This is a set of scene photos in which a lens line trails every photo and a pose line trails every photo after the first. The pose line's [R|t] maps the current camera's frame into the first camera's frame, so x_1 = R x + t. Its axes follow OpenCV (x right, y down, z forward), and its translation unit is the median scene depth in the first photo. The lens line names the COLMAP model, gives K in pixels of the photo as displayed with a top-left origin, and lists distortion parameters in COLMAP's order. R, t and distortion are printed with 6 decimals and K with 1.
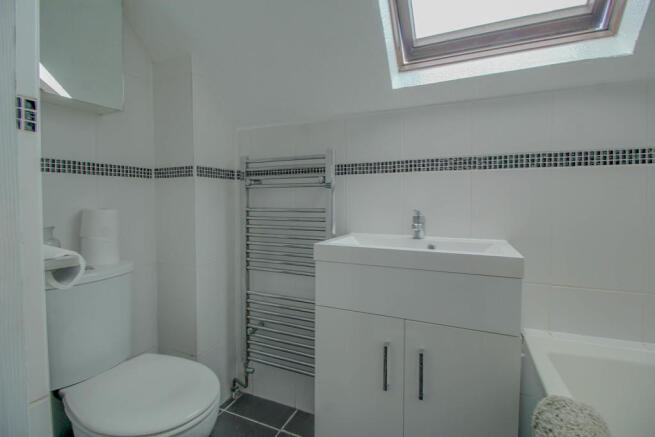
lens RADIAL K [[306.3, 0, 329.2], [0, 306.3, 212.4], [0, 0, 1]] dist [-0.003168, -0.011940]
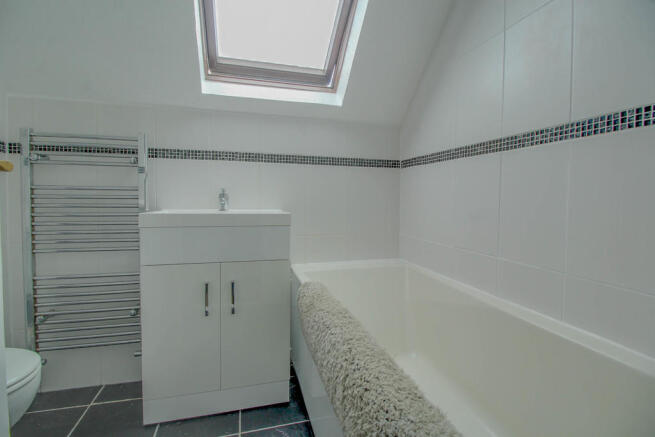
lens RADIAL K [[306.3, 0, 329.2], [0, 306.3, 212.4], [0, 0, 1]] dist [-0.003168, -0.011940]
pose [[0.773682, -0.017275, 0.633338, -0.178877], [0.007331, 0.999805, 0.018315, 0.065263], [-0.633531, -0.009527, 0.773658, -0.292255]]
